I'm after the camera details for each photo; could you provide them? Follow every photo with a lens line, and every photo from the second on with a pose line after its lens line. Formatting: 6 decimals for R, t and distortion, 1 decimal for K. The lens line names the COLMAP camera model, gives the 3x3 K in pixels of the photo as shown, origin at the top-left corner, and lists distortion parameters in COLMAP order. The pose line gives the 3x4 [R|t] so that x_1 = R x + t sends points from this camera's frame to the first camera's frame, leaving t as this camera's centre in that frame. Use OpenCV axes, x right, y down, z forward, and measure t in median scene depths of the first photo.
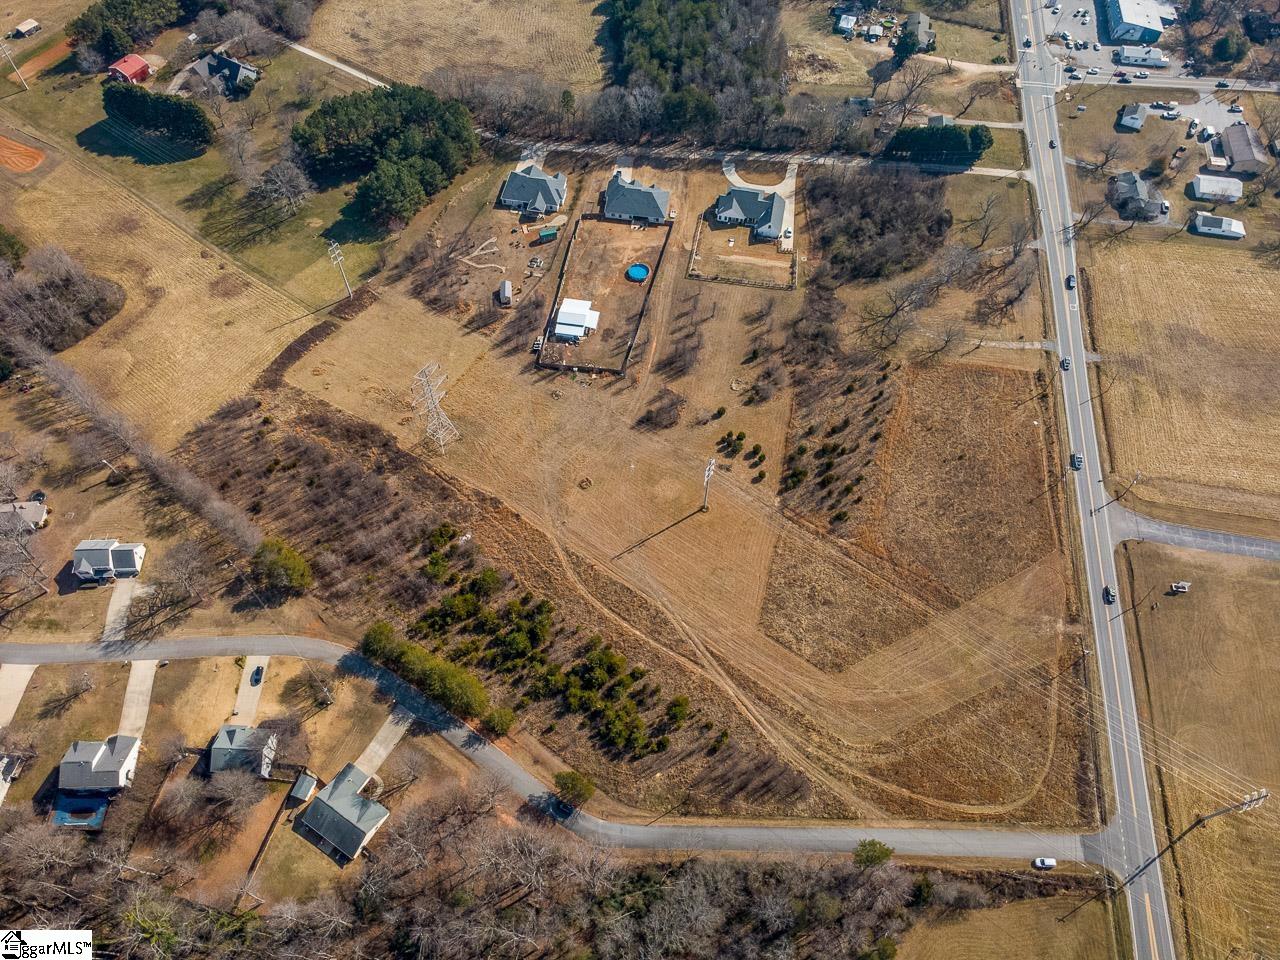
lens RADIAL K [[898.7, 0, 634.7], [0, 898.7, 481.2], [0, 0, 1]] dist [0.003971, 0.001659]
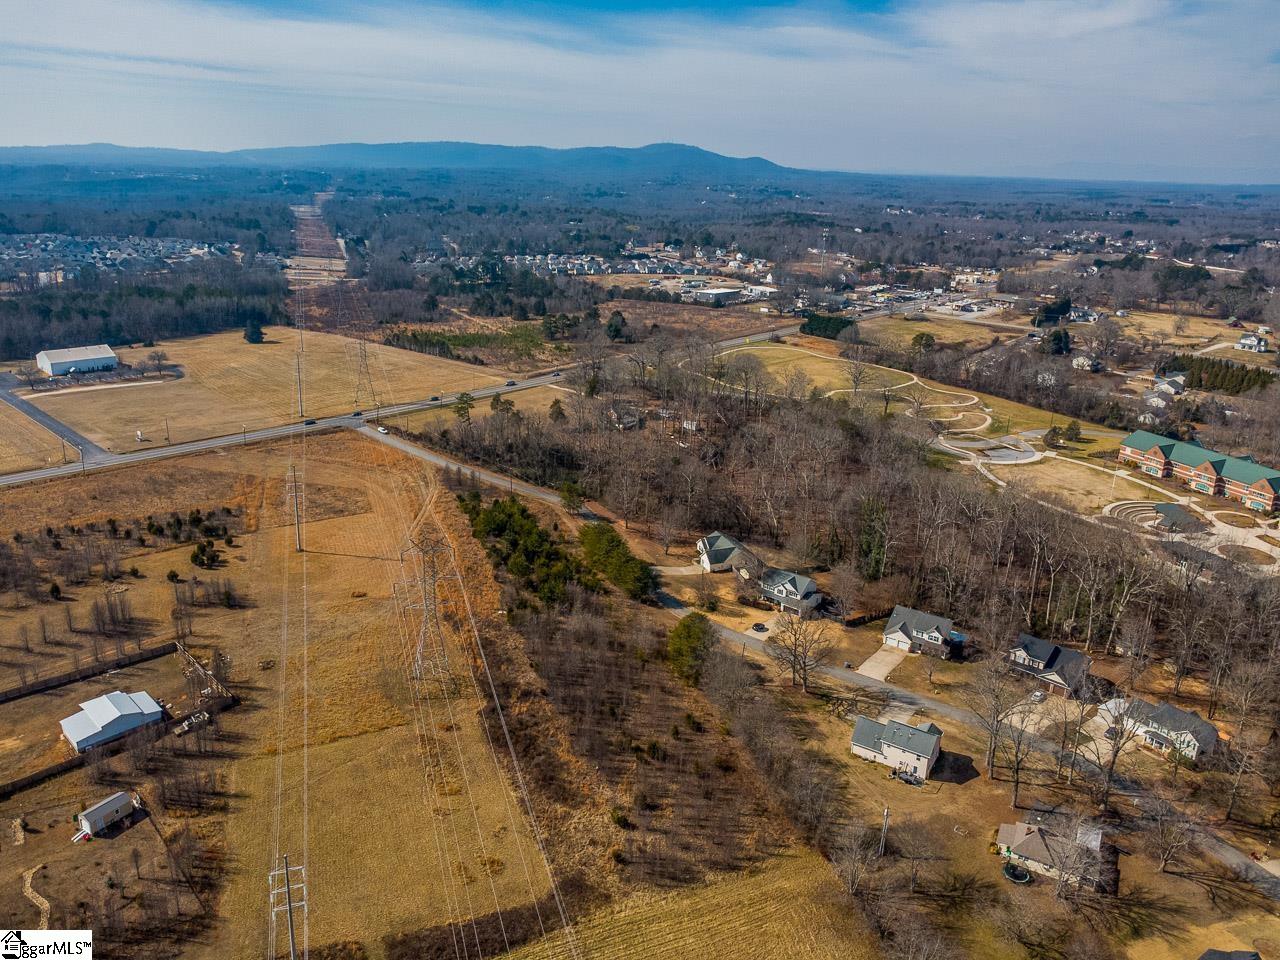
lens RADIAL K [[922.3, 0, 625.3], [0, 922.3, 453.4], [0, 0, 1]] dist [0.003793, 0.002497]
pose [[-0.816470, -0.214194, 0.536188, -0.712007], [0.461742, 0.315326, 0.829074, -0.658317], [-0.346656, 0.924495, -0.158552, 0.928201]]
